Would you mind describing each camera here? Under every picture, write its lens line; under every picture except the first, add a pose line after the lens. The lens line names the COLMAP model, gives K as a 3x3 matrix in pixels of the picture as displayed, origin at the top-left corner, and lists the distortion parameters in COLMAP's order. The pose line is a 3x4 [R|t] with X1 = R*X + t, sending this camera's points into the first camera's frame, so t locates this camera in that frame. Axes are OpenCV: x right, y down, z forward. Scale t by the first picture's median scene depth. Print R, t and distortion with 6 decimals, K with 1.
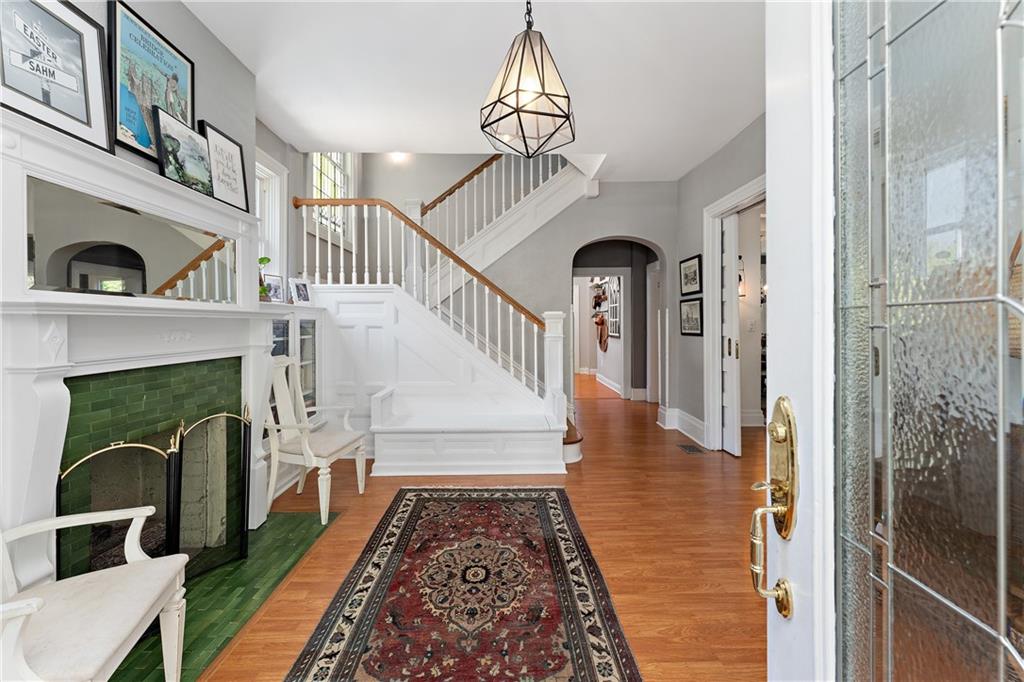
lens RADIAL K [[412.5, 0, 511.2], [0, 412.5, 341.4], [0, 0, 1]] dist [0.004586, -0.000267]
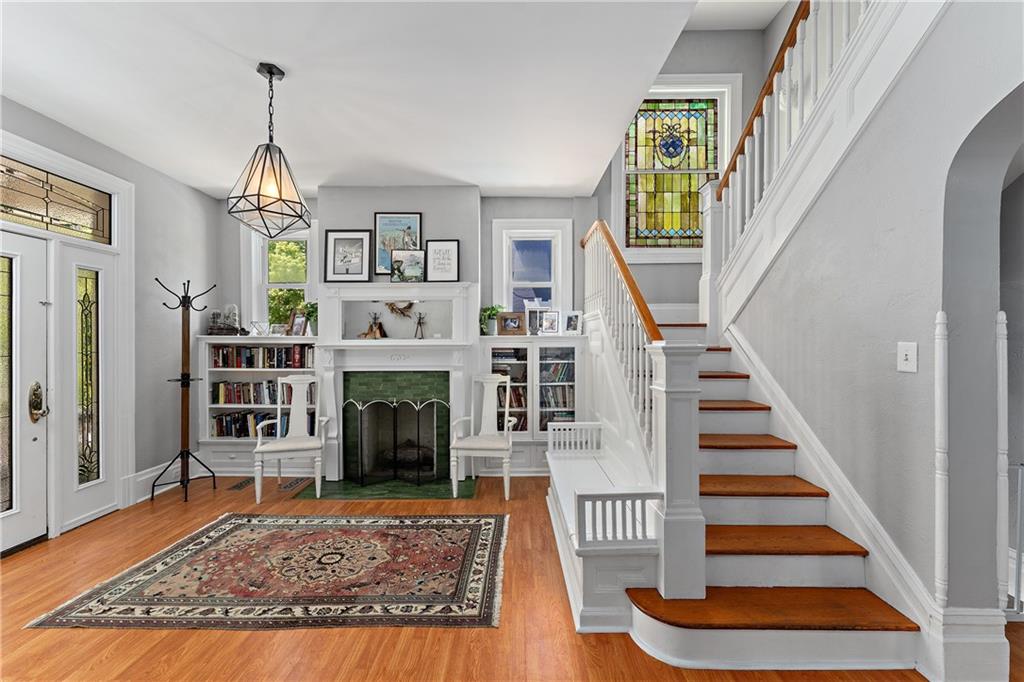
lens RADIAL K [[412.5, 0, 512.6], [0, 412.5, 338.1], [0, 0, 1]] dist [0.004586, -0.000267]
pose [[-0.035287, 0.003519, -0.999371, 1.082735], [-0.041023, 0.999146, 0.004967, -0.127258], [0.998535, 0.041172, -0.035113, 1.478830]]
